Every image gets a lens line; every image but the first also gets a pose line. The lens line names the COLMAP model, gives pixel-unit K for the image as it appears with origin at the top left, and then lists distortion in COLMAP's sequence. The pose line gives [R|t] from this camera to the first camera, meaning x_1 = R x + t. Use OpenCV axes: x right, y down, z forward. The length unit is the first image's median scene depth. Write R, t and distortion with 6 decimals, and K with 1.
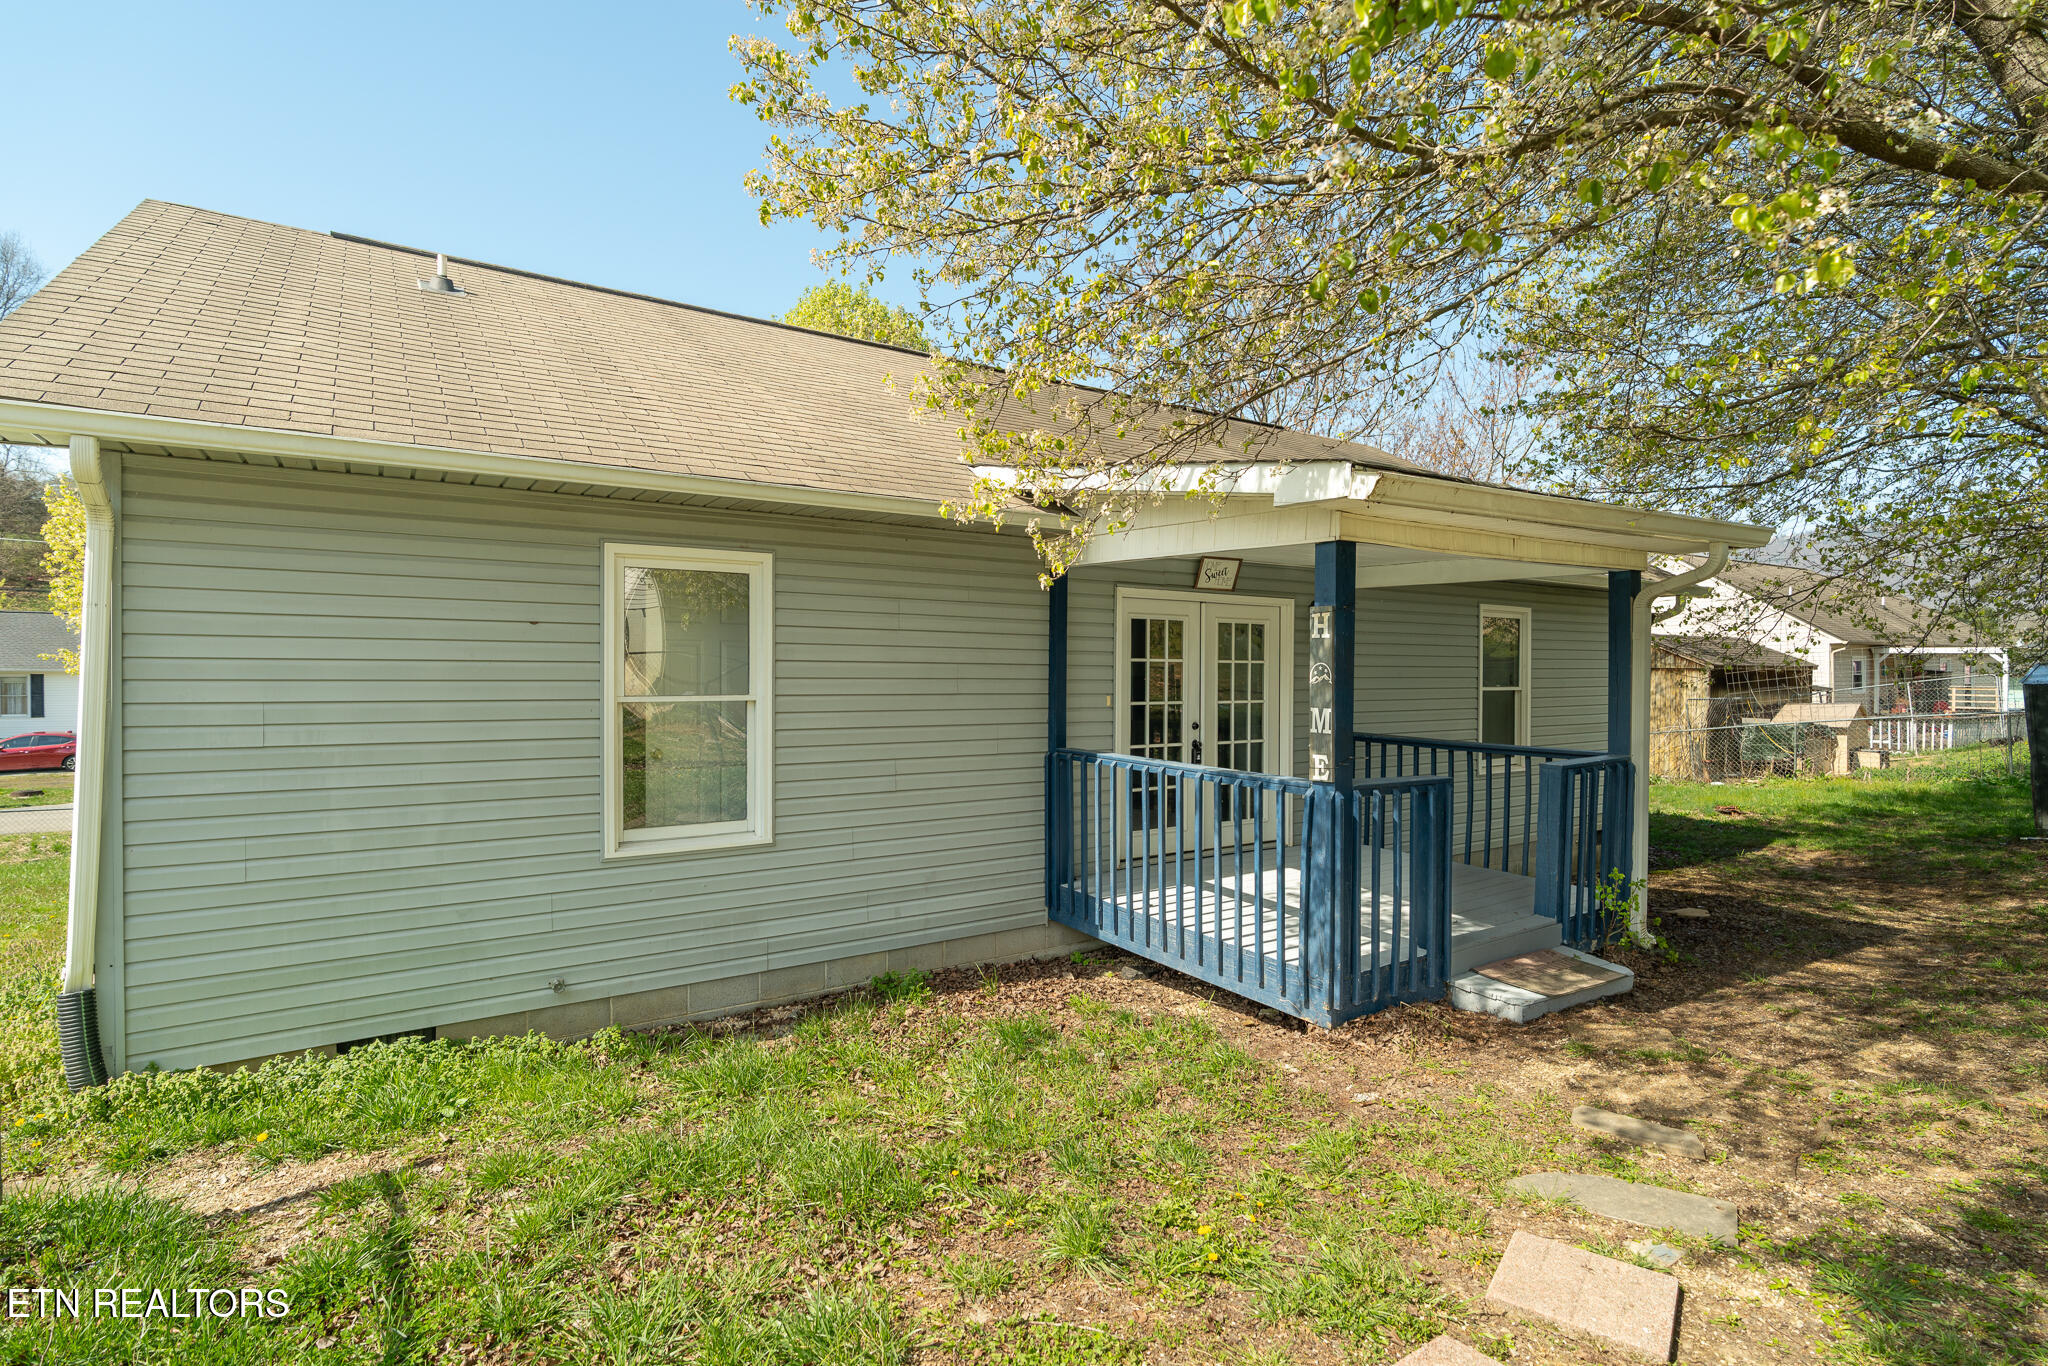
lens RADIAL K [[961.7, 0, 1024.0], [0, 961.7, 683.0], [0, 0, 1]] dist [-0.000457, 0.000404]
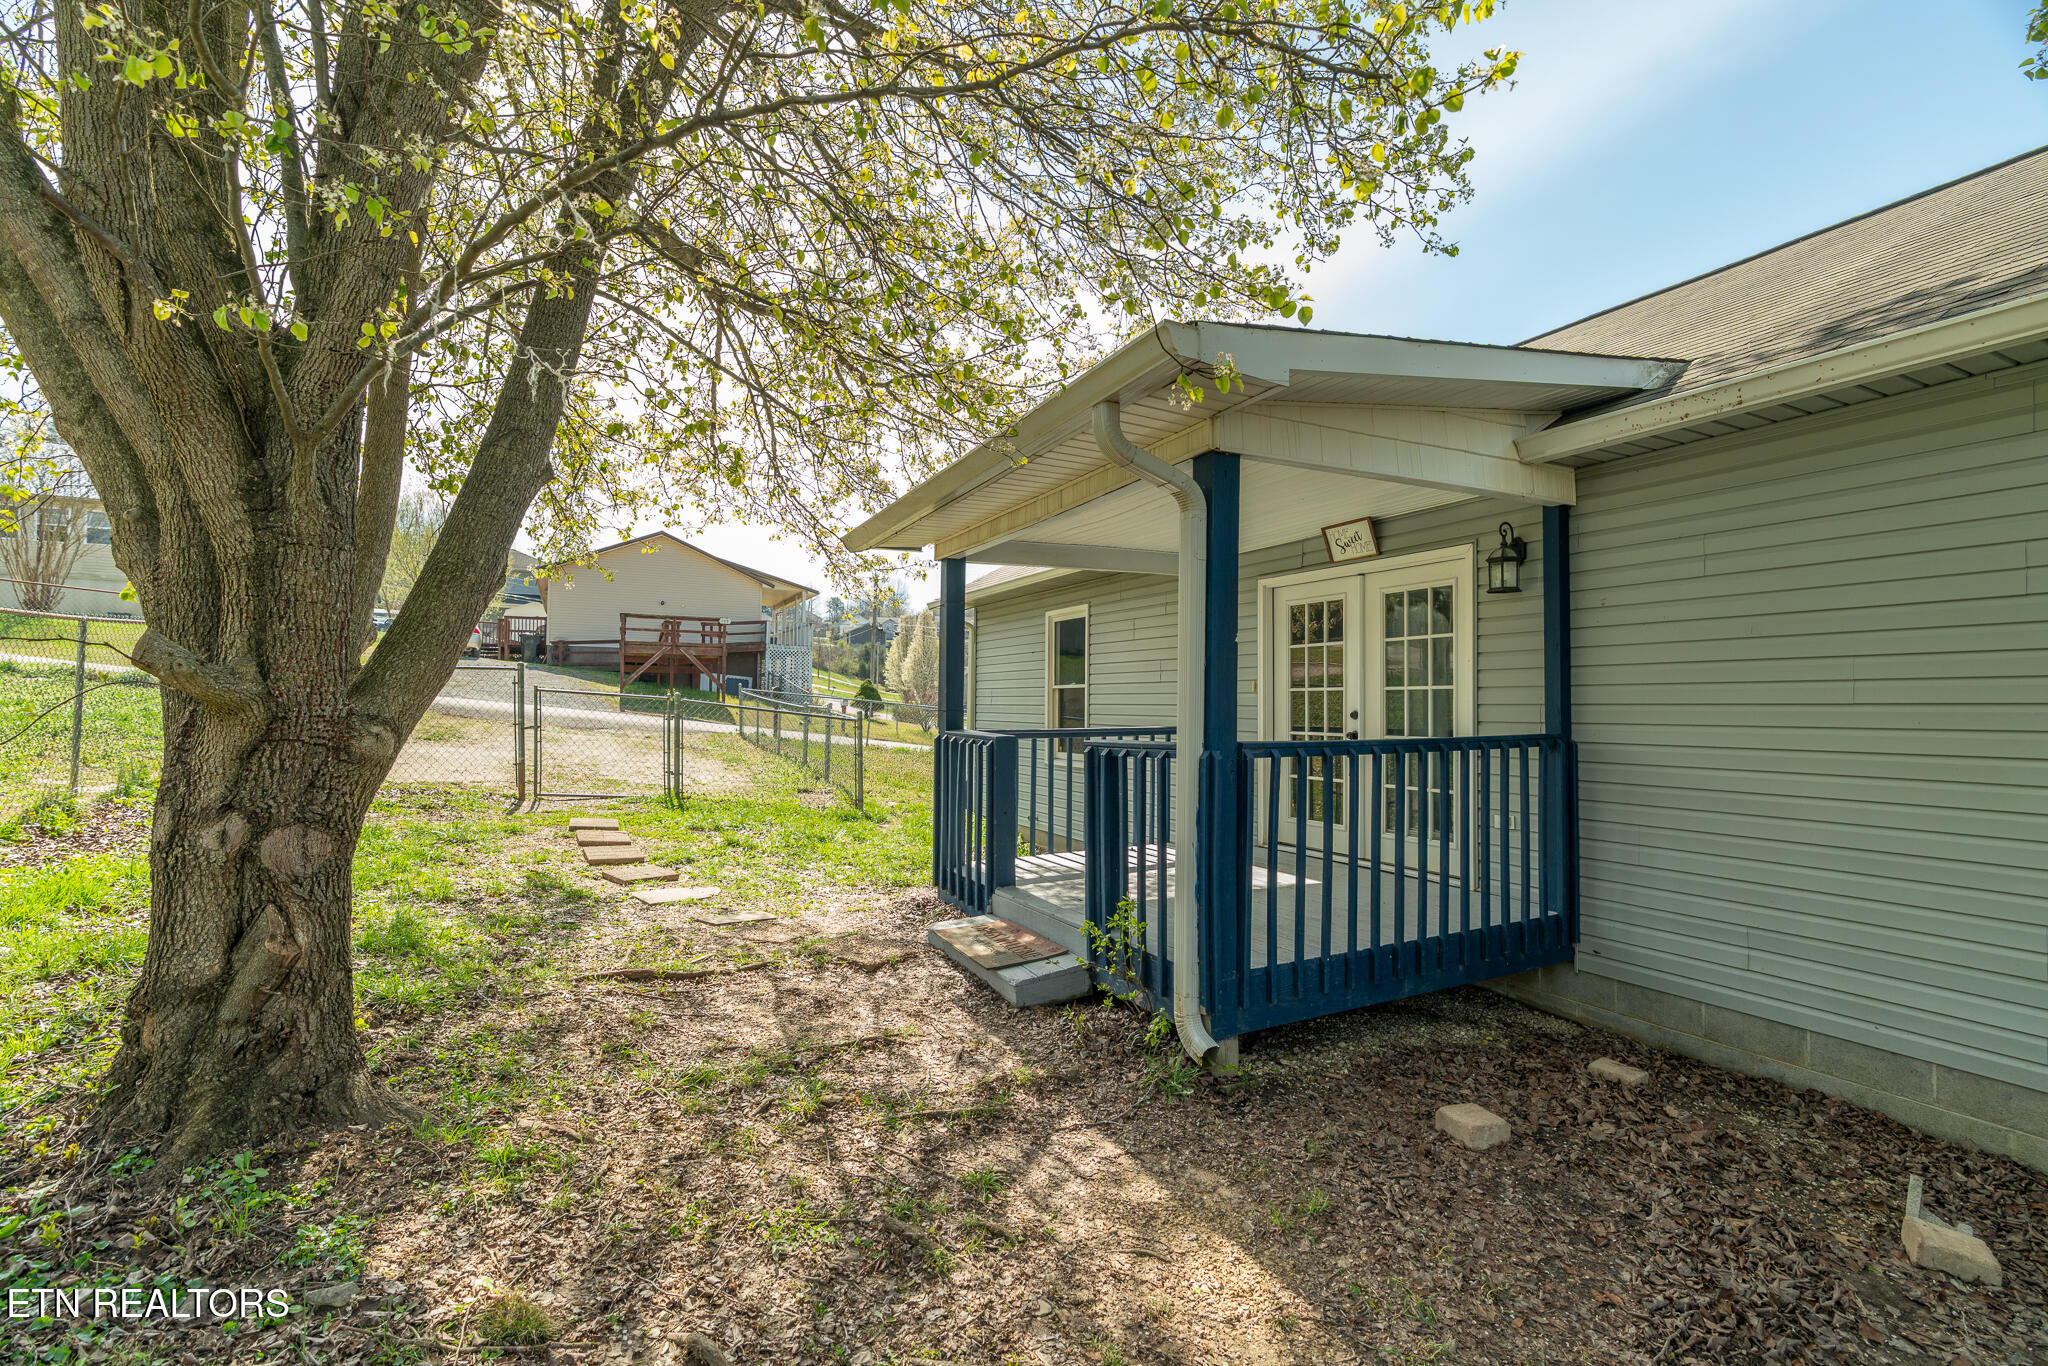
lens RADIAL K [[908.2, 0, 1024.0], [0, 908.2, 683.0], [0, 0, 1]] dist [-0.000417, -0.000116]
pose [[-0.126159, 0.002264, -0.992007, 1.052430], [0.024792, 0.999692, -0.000872, 0.008175], [0.991700, -0.024704, -0.126176, 0.805370]]
